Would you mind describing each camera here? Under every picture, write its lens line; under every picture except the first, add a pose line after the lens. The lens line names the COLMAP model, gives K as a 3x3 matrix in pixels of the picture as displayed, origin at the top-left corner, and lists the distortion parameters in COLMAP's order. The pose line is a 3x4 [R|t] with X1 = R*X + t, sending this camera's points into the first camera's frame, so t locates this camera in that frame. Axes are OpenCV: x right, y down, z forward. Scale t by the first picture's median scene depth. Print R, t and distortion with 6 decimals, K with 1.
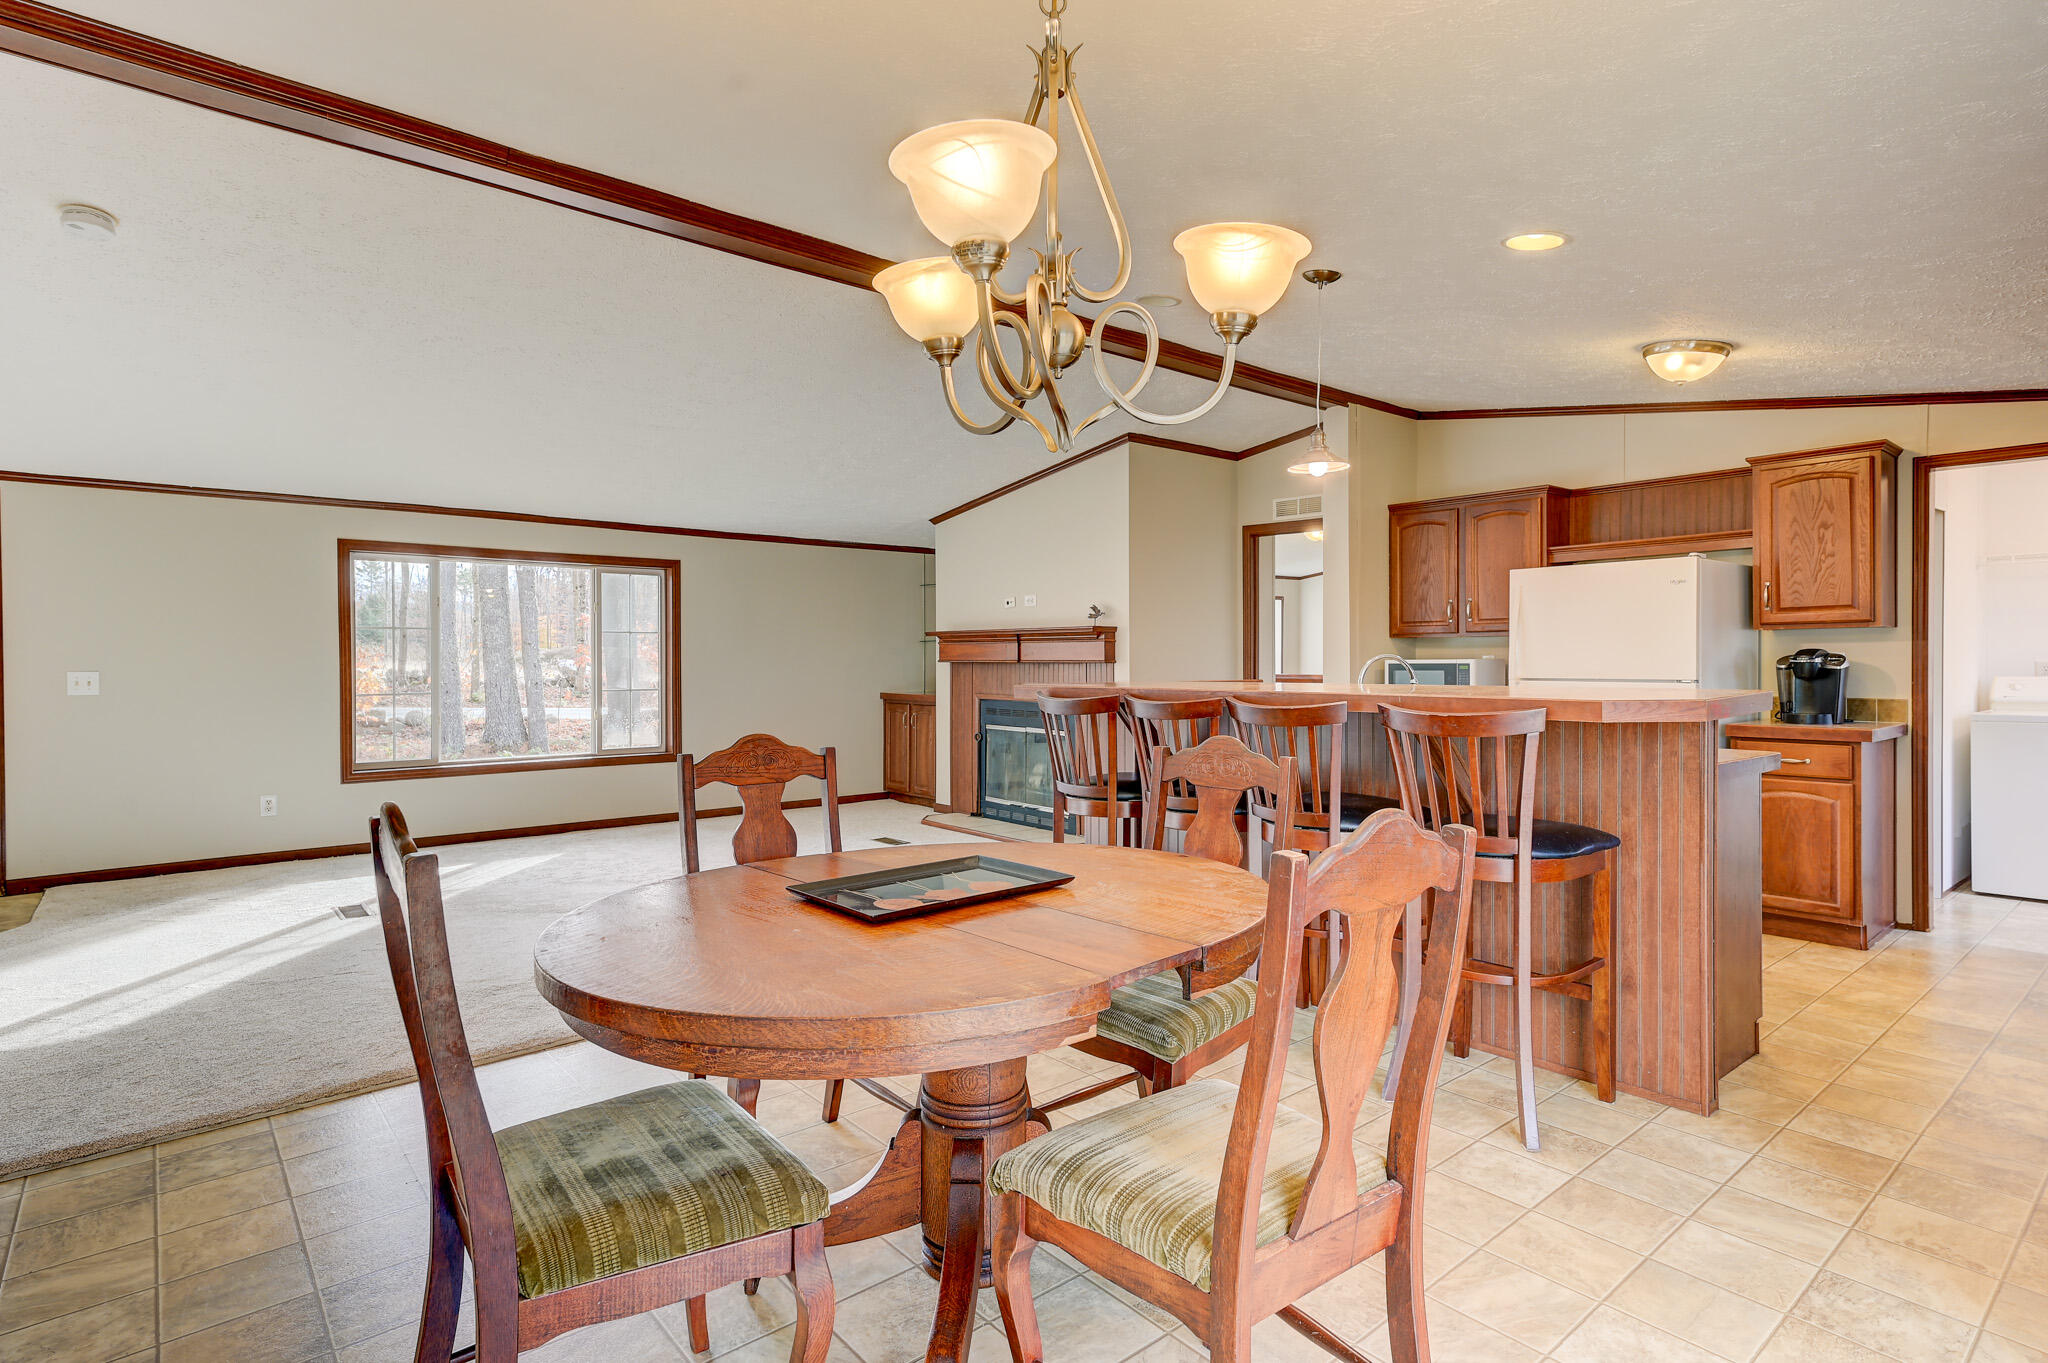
lens RADIAL K [[1038.4, 0, 1025.3], [0, 1038.4, 673.3], [0, 0, 1]] dist [0.010382, 0.001028]
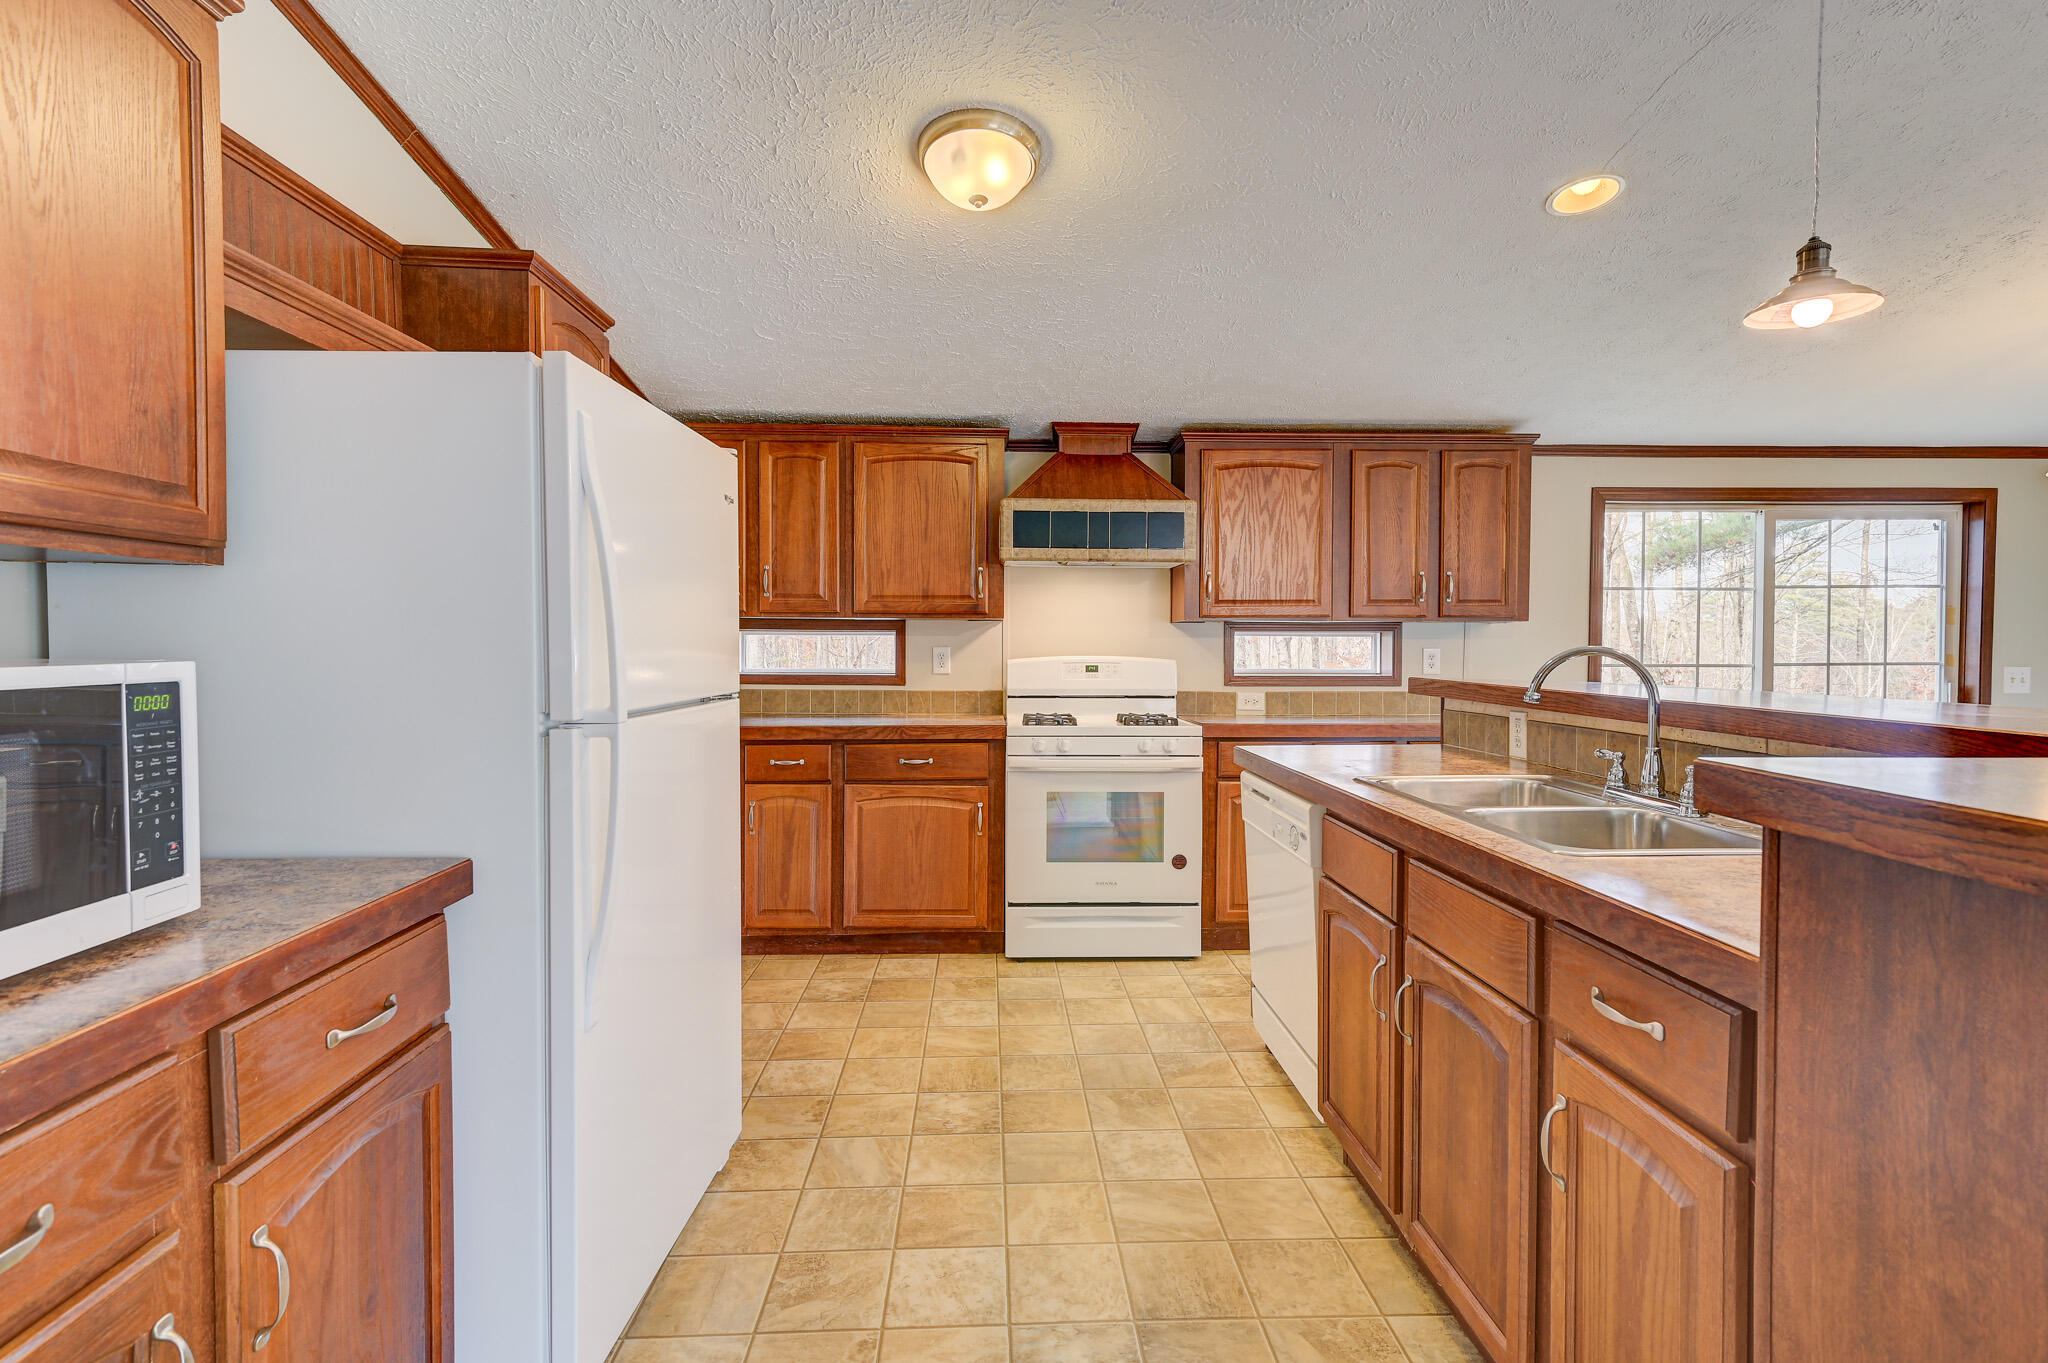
lens RADIAL K [[972.7, 0, 1025.5], [0, 972.7, 672.6], [0, 0, 1]] dist [0.013599, 0.000945]
pose [[-0.790814, -0.018673, 0.611772, 0.185655], [0.006406, 0.999227, 0.038780, -0.018235], [-0.612023, 0.034586, -0.790083, 1.083949]]
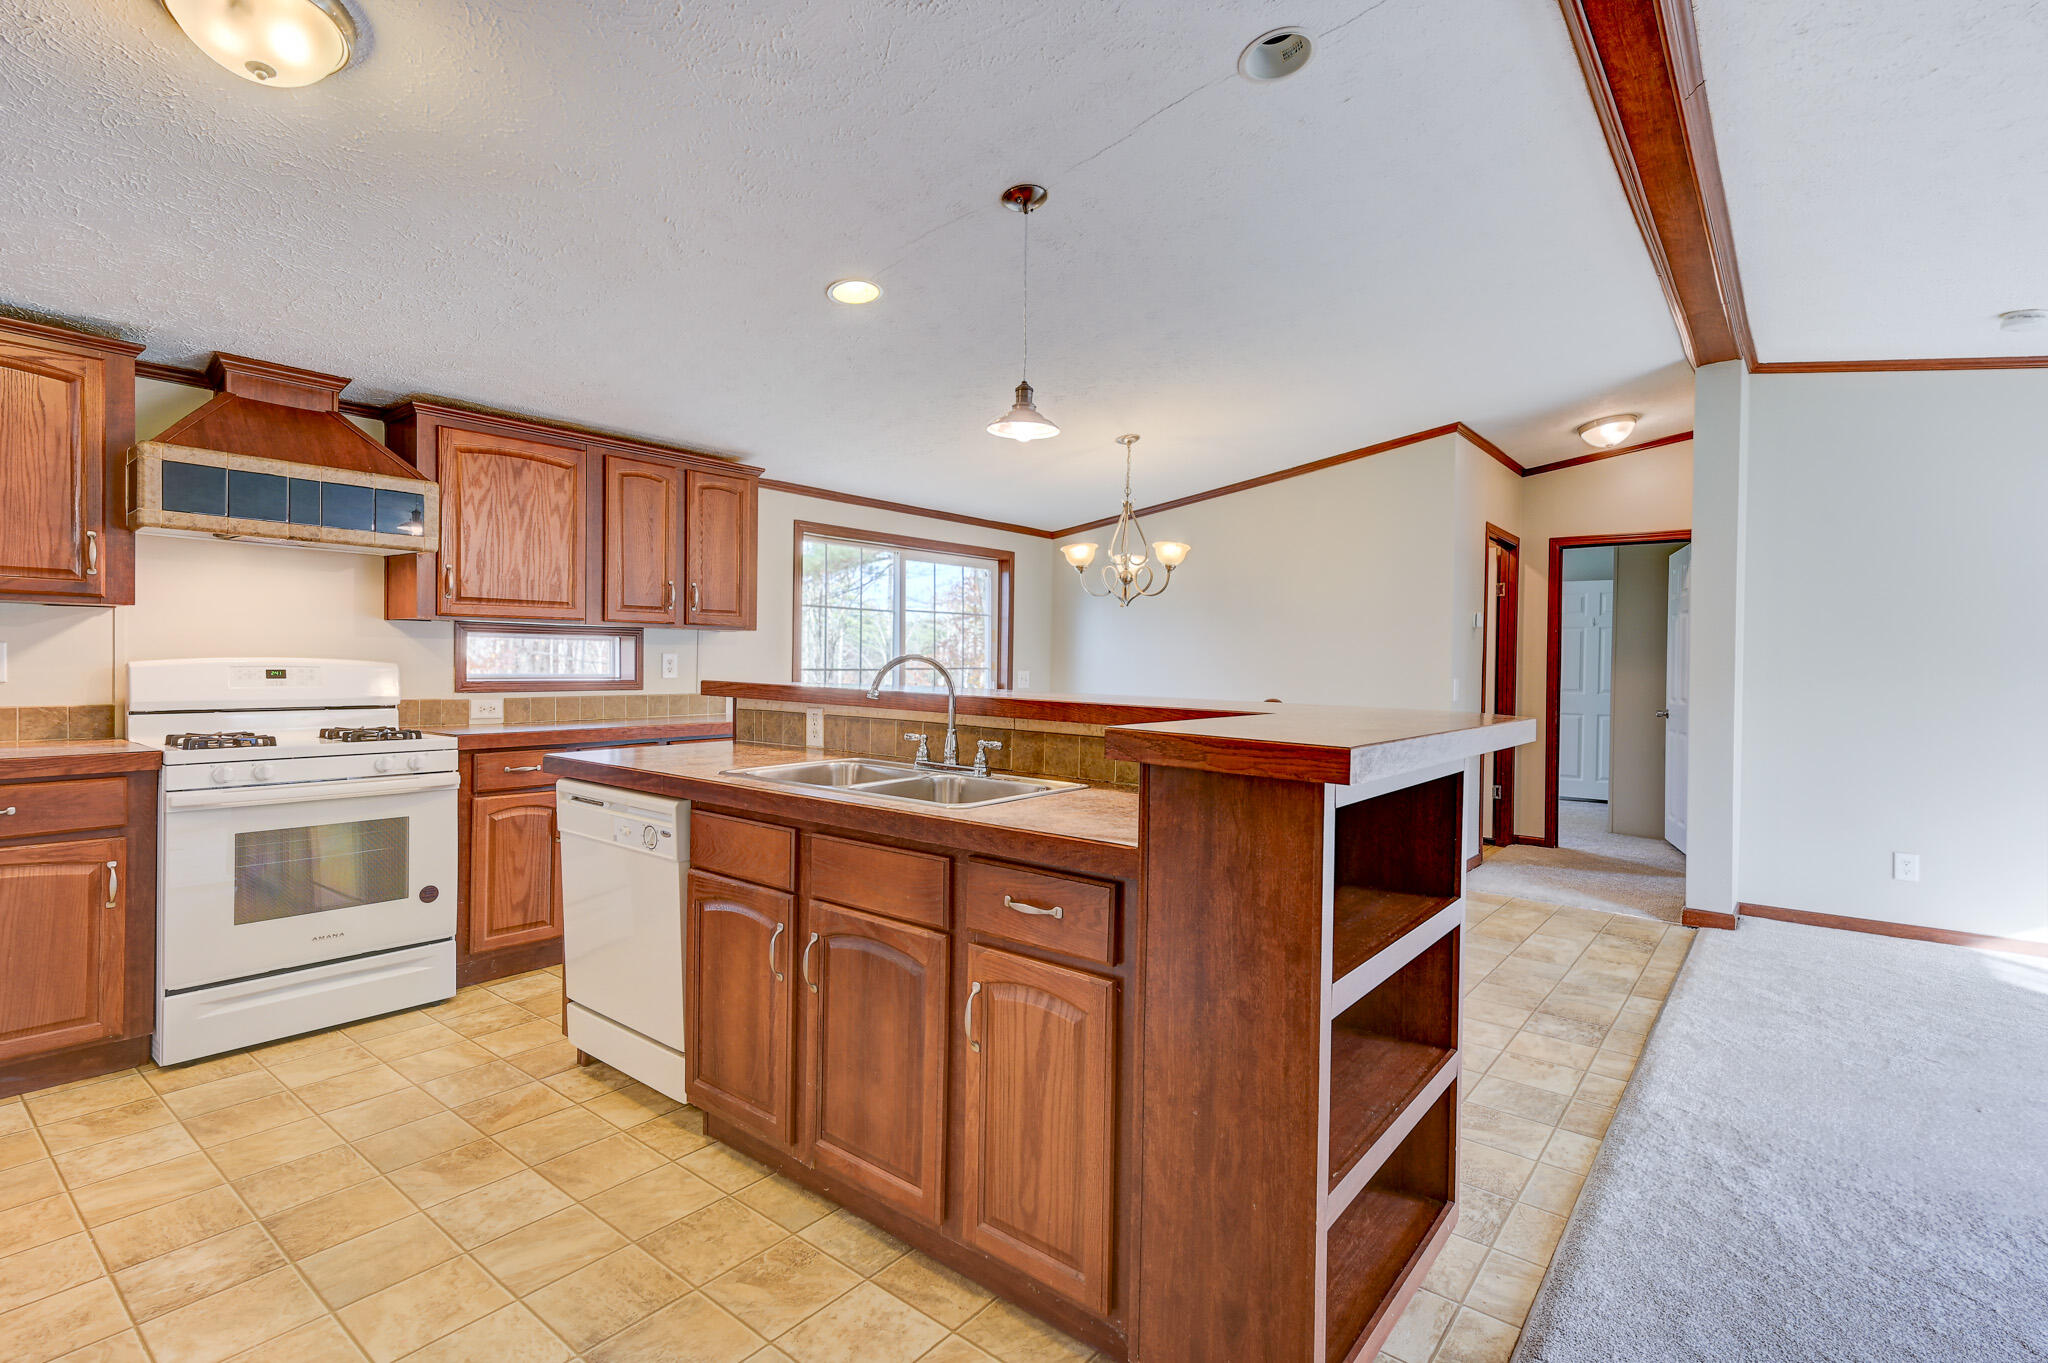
lens RADIAL K [[972.7, 0, 1025.5], [0, 972.7, 672.6], [0, 0, 1]] dist [0.013599, 0.000945]
pose [[-0.980556, -0.012904, -0.195813, 0.276423], [-0.018786, 0.999425, 0.028215, -0.018123], [0.195337, 0.031345, -0.980235, 1.138587]]
